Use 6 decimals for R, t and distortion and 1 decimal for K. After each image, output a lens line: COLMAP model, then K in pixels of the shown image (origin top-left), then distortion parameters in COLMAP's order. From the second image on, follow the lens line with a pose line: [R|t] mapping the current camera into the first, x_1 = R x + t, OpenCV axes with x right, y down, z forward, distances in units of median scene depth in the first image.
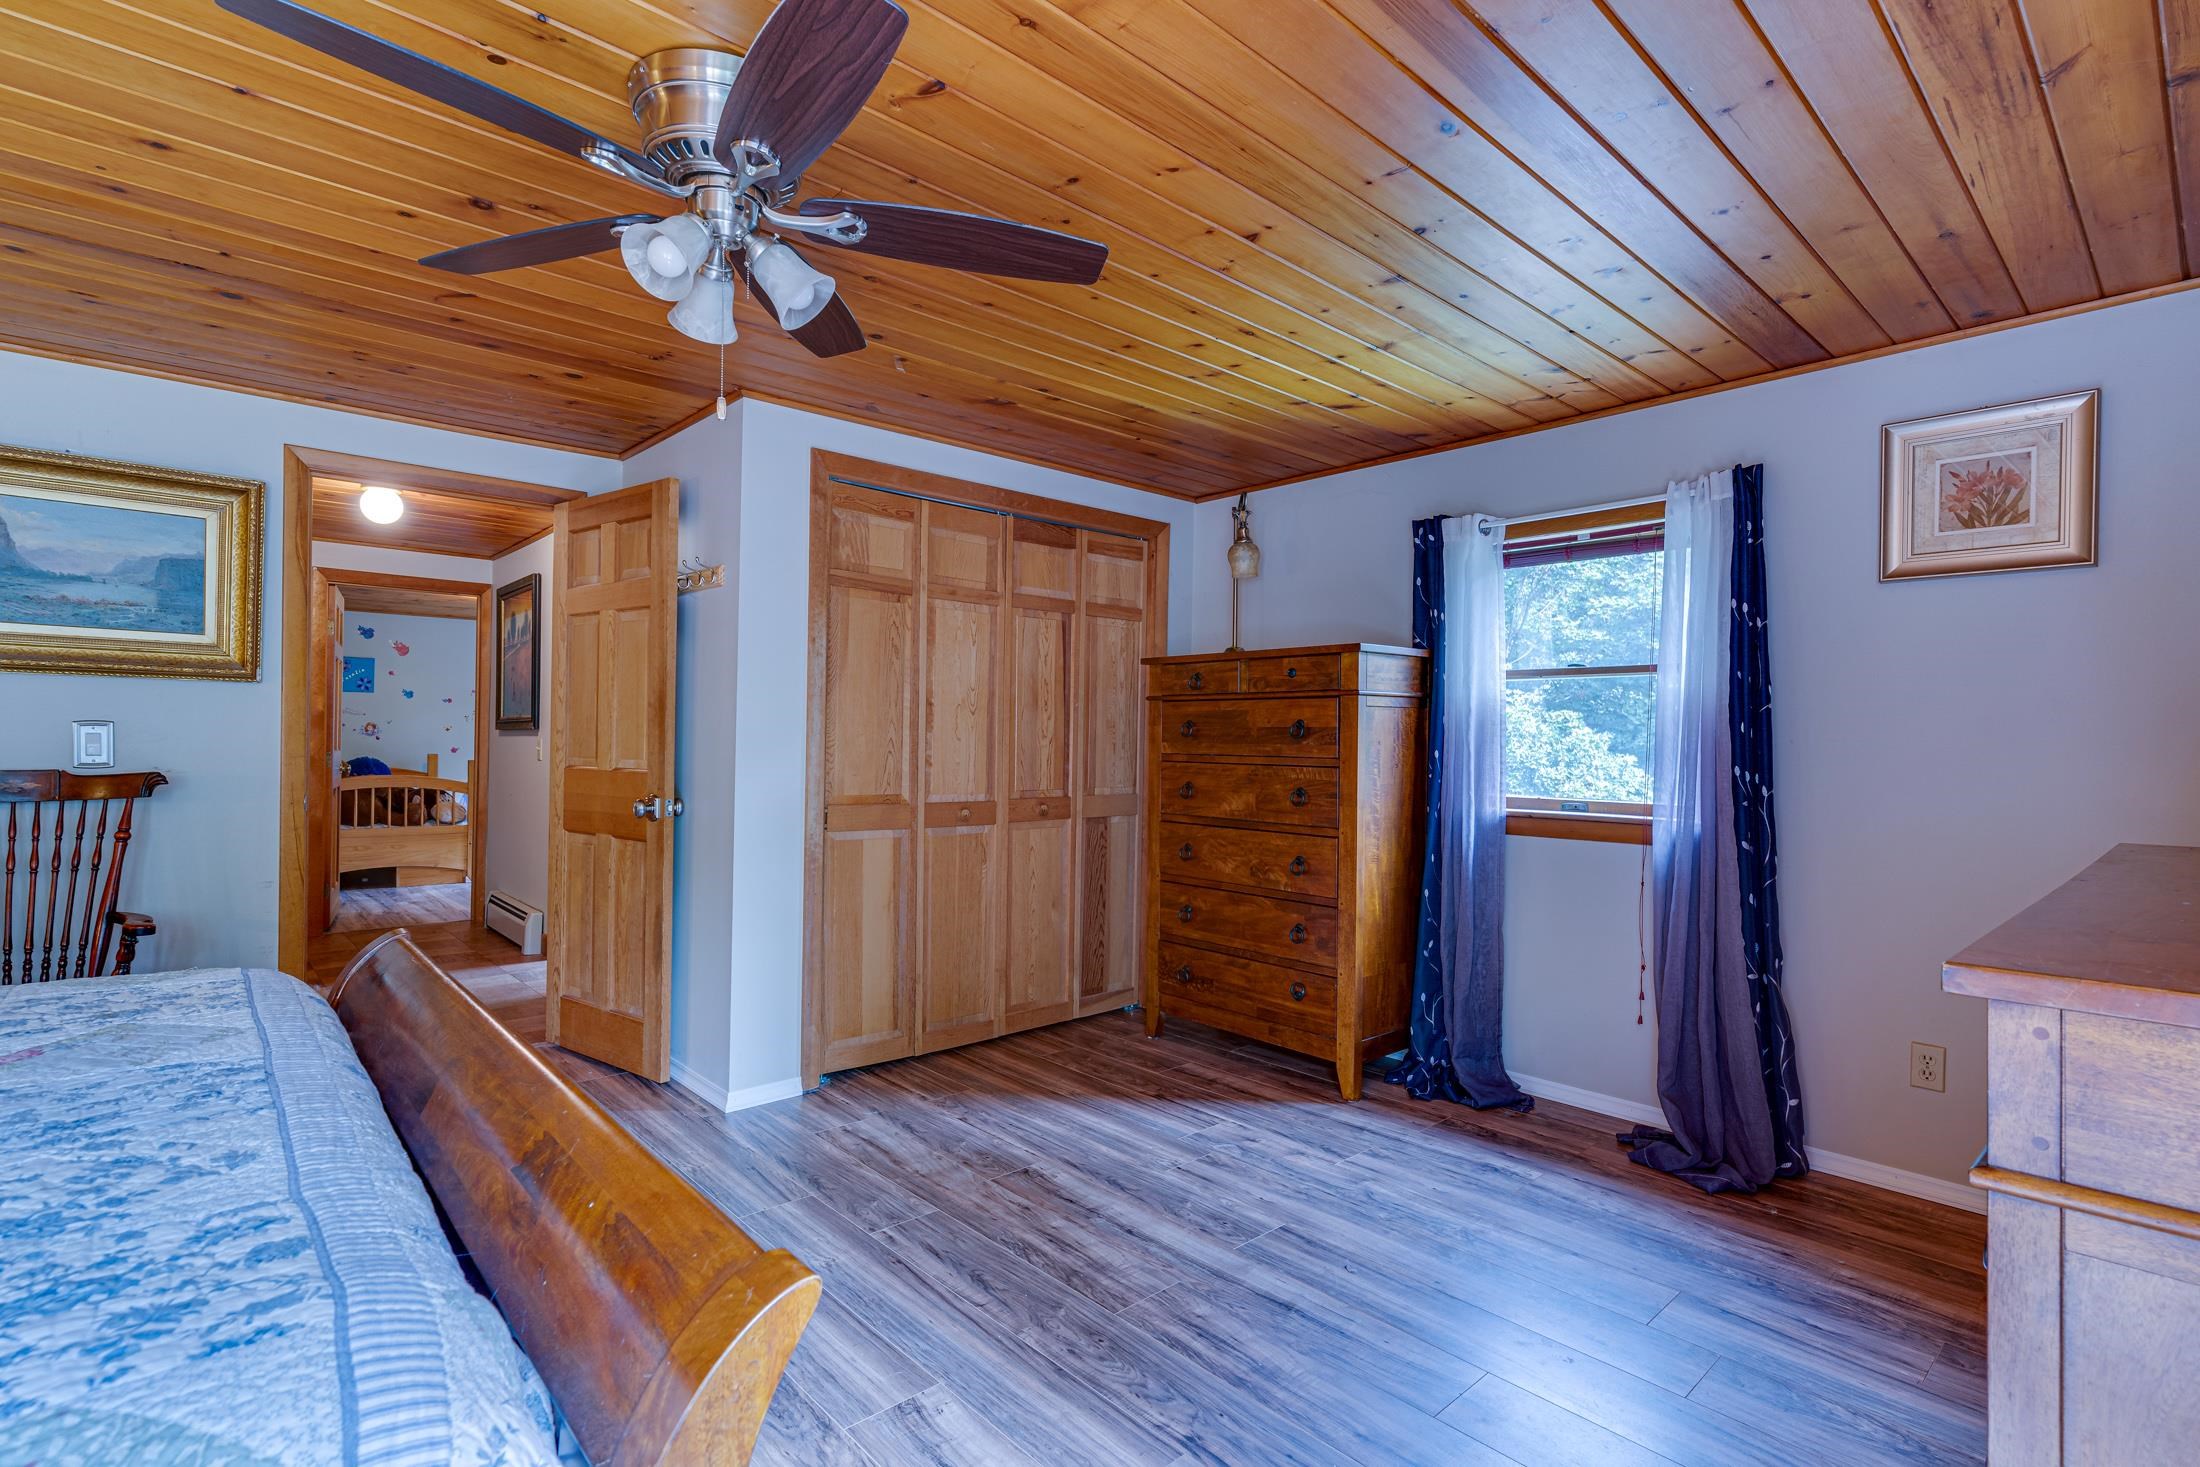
lens RADIAL K [[1044.8, 0, 1098.7], [0, 1044.8, 740.0], [0, 0, 1]] dist [0.002814, -0.001465]
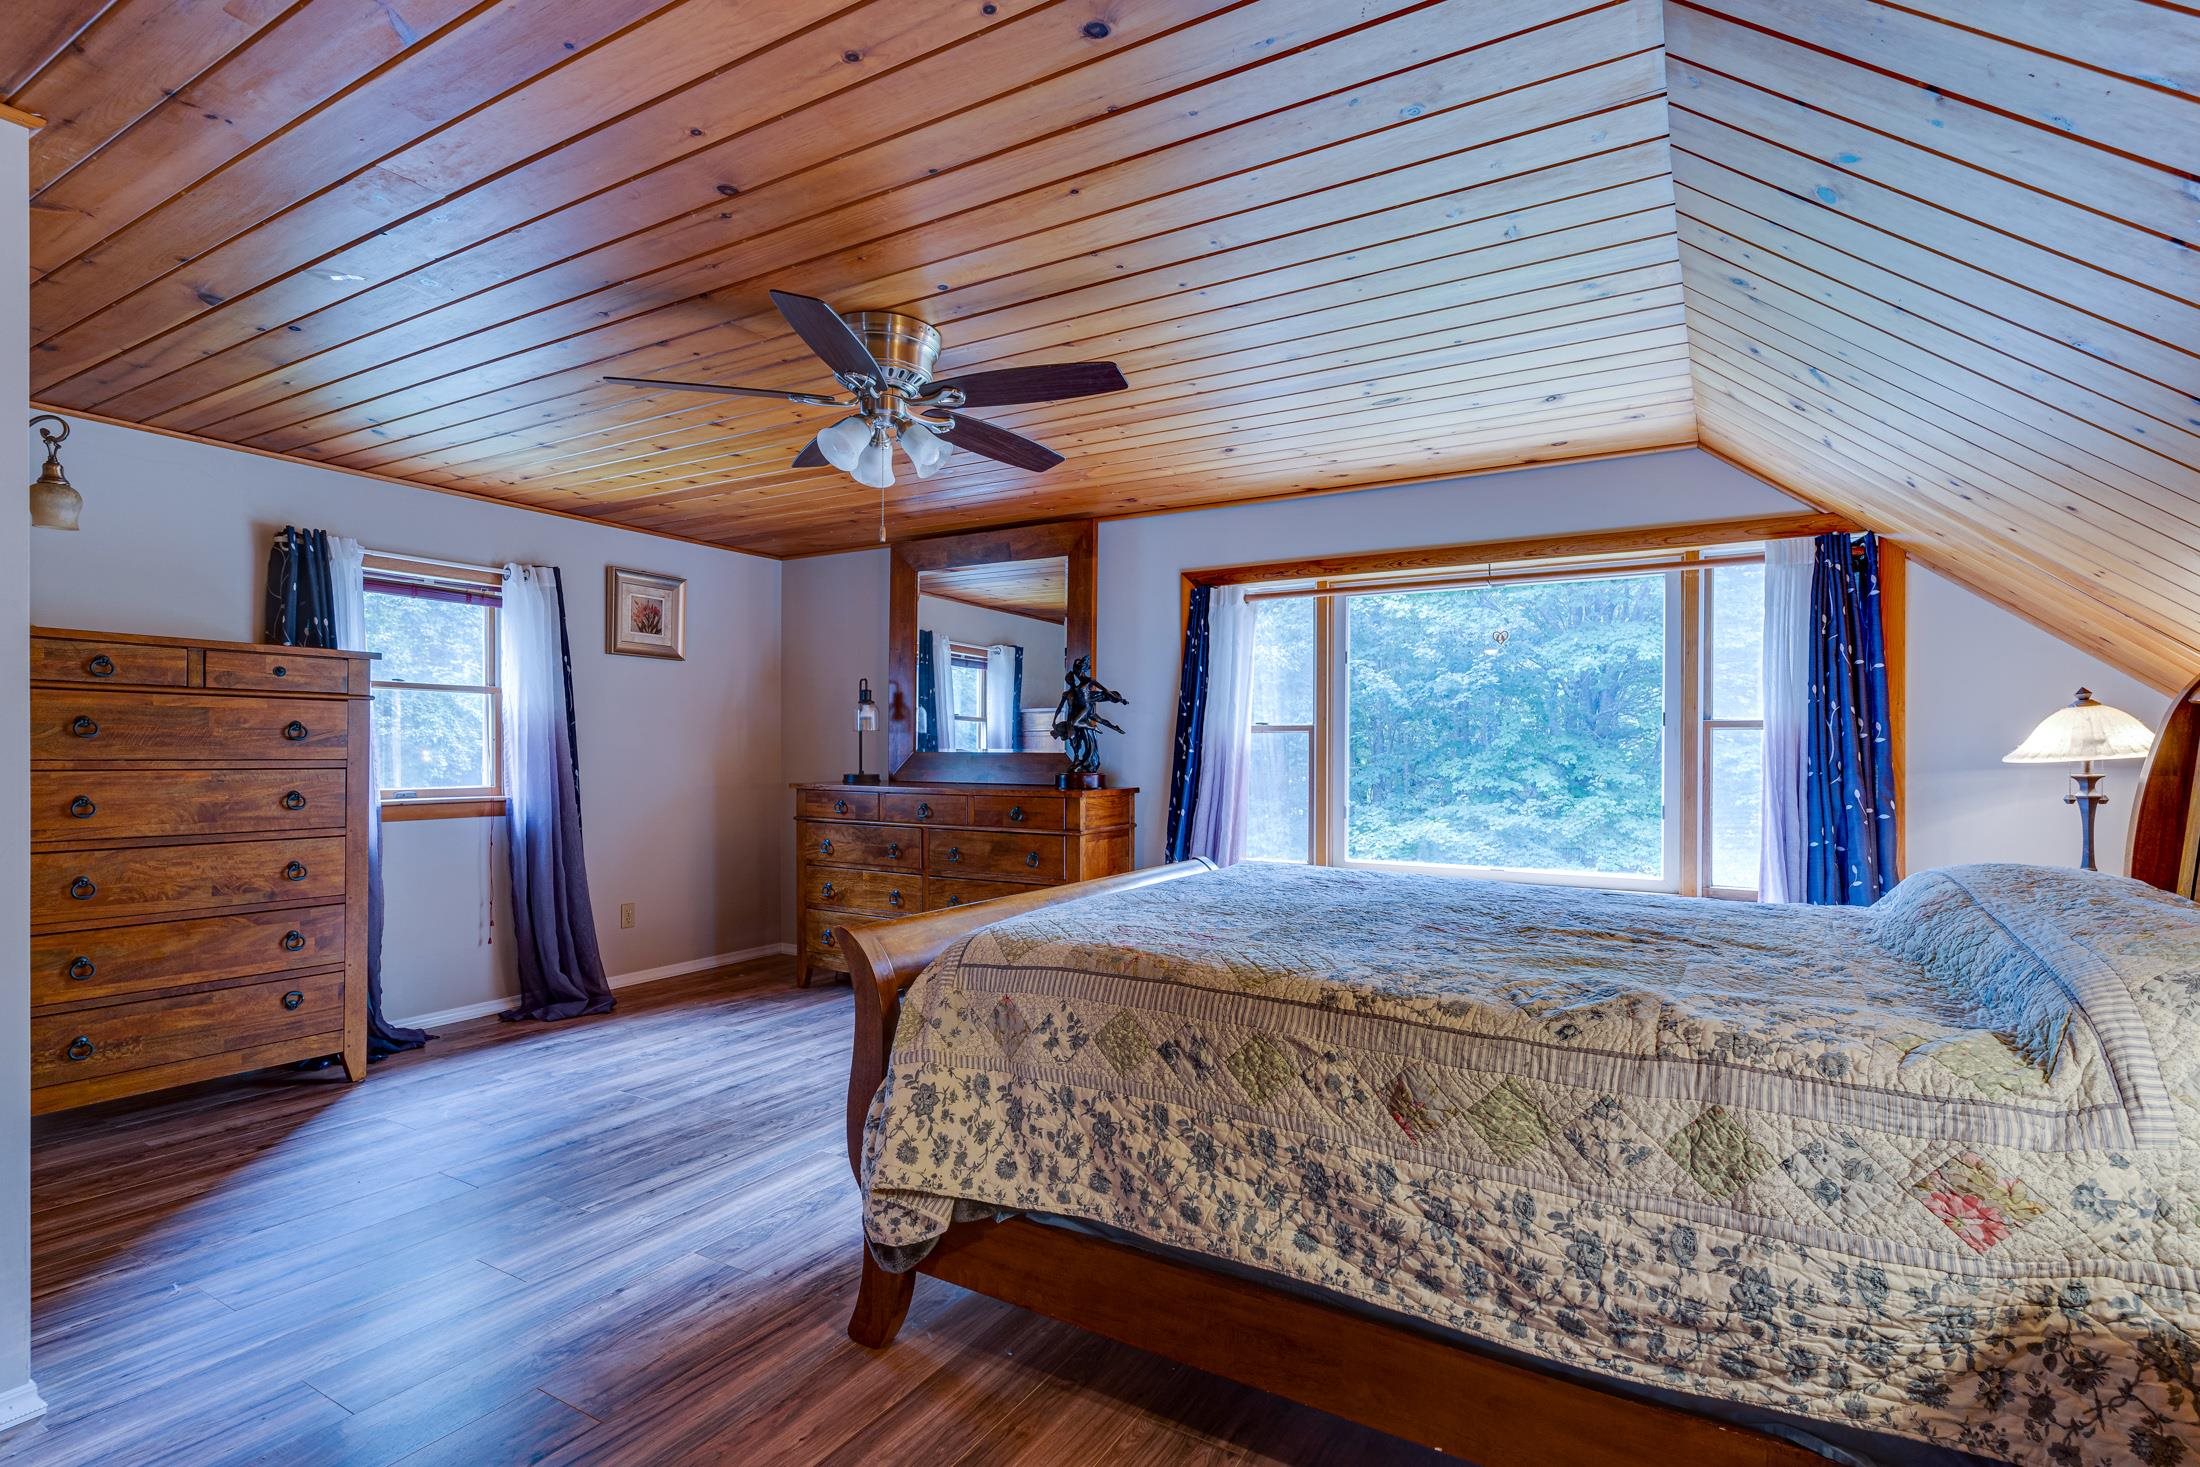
lens RADIAL K [[1044.8, 0, 1098.7], [0, 1044.8, 740.0], [0, 0, 1]] dist [0.002814, -0.001465]
pose [[-0.287493, -0.003588, 0.957776, -0.992486], [-0.007833, 0.999968, 0.001395, -0.009062], [-0.957751, -0.007101, -0.287512, 0.584818]]
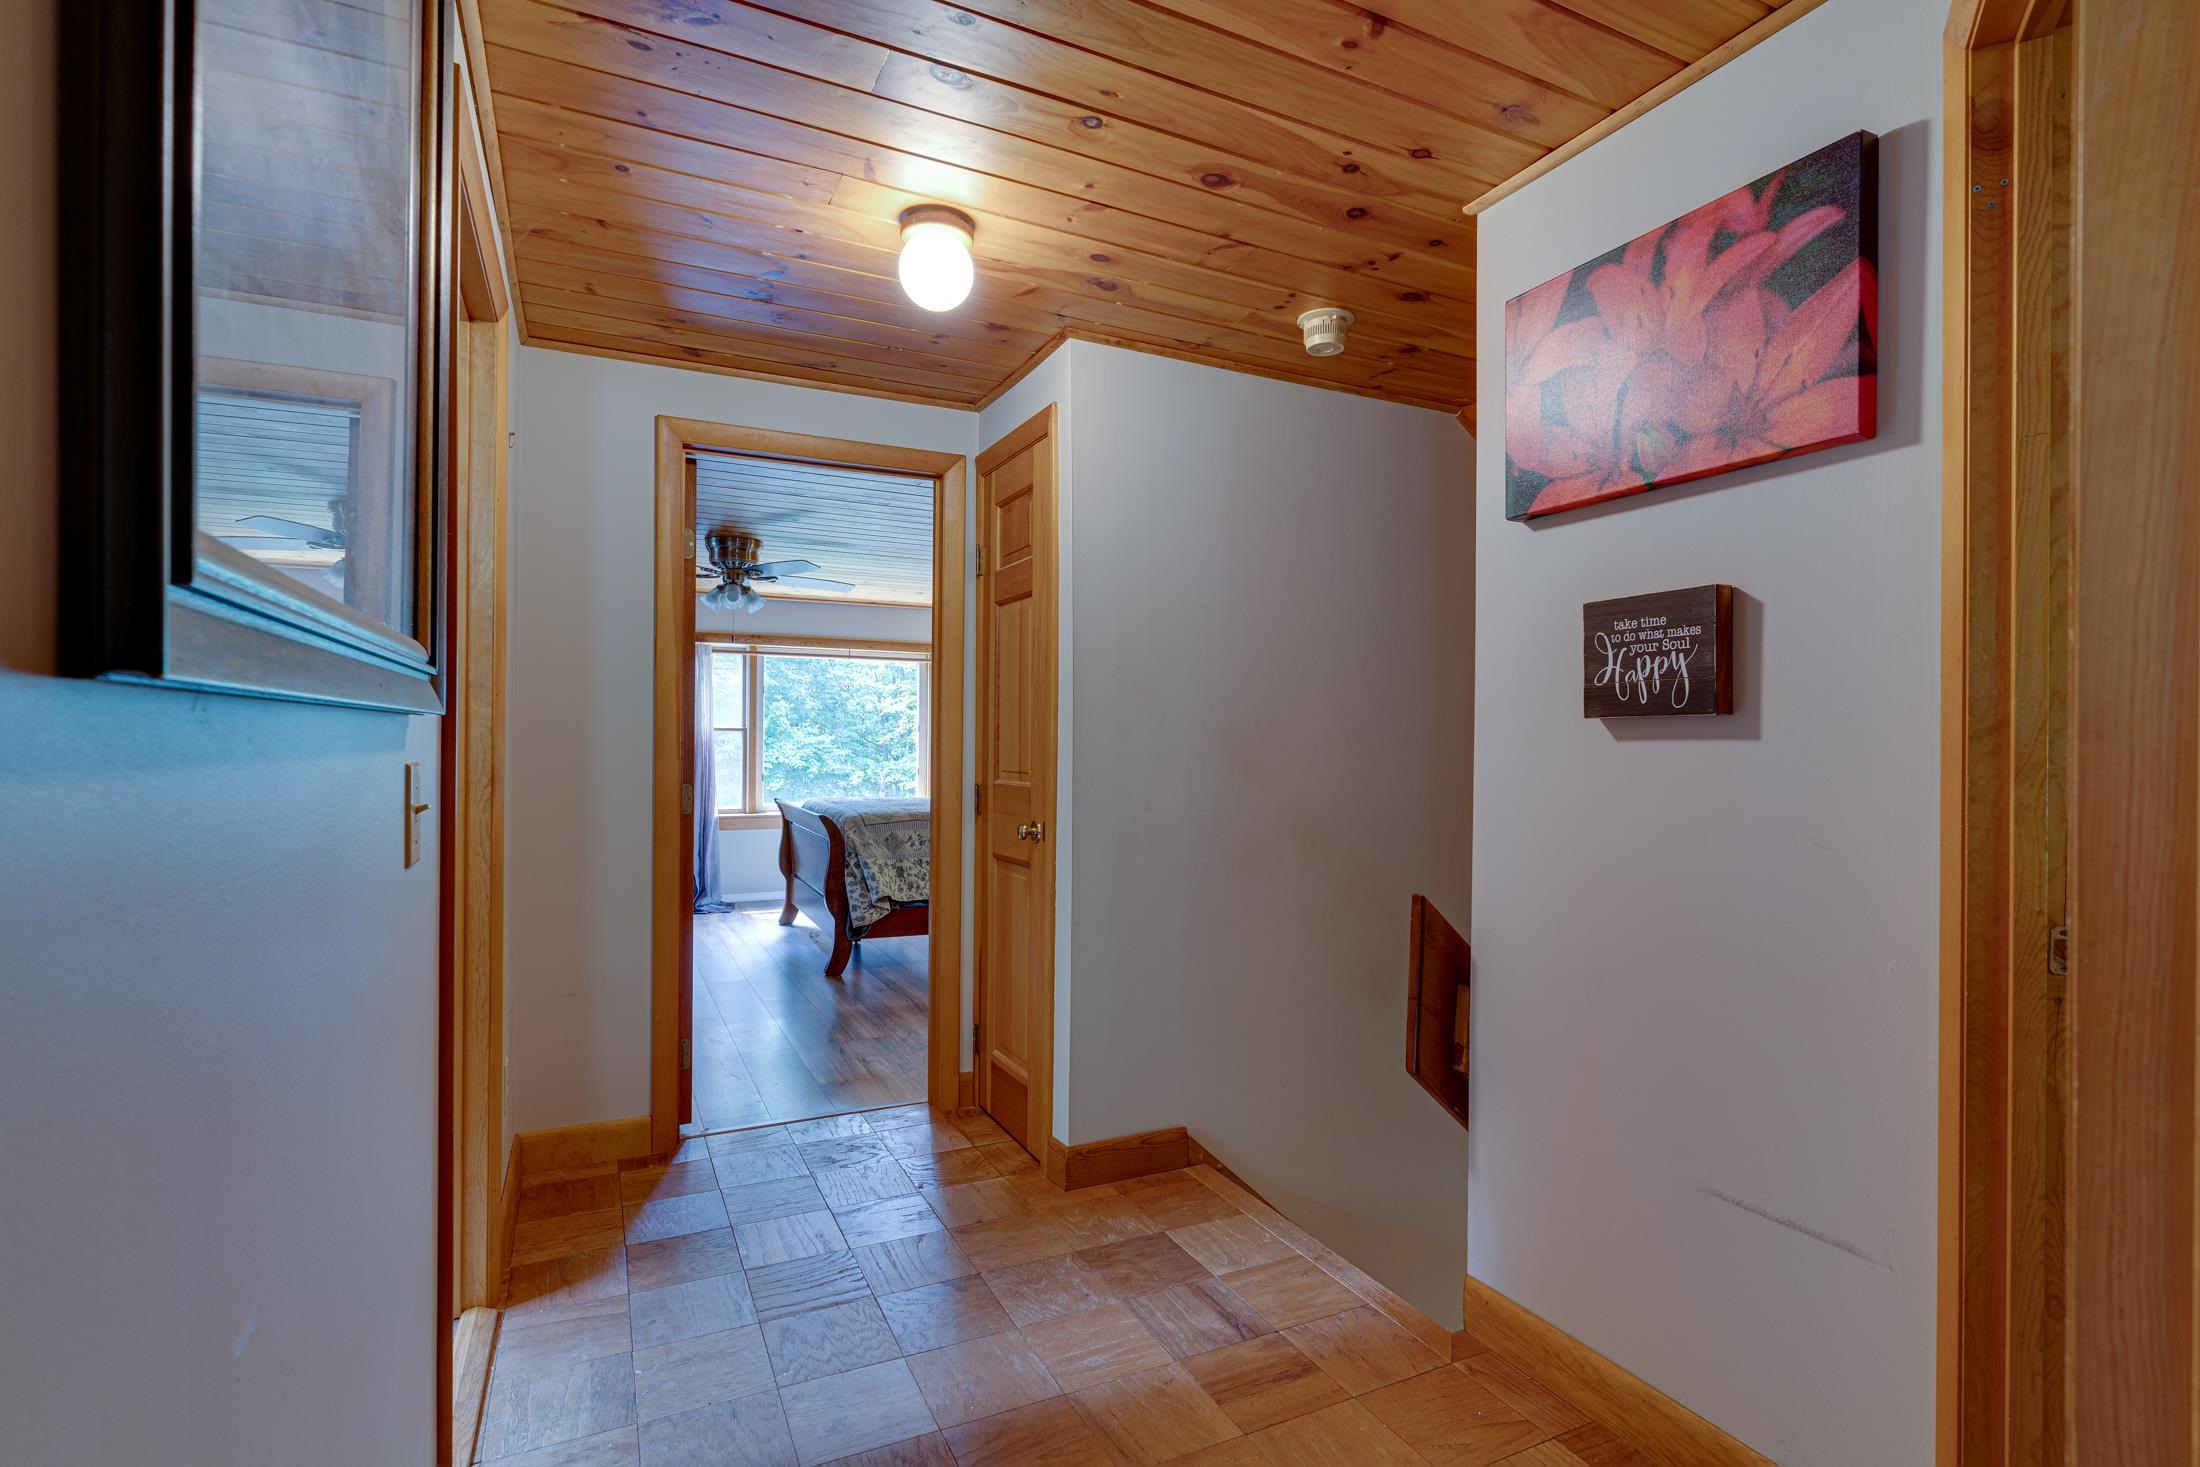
lens RADIAL K [[1044.8, 0, 1098.7], [0, 1044.8, 740.0], [0, 0, 1]] dist [0.002814, -0.001465]
pose [[-0.959118, -0.017207, 0.282484, -1.177444], [-0.018530, 0.999826, -0.002015, -0.012502], [-0.282401, -0.007167, -0.959270, 1.848489]]
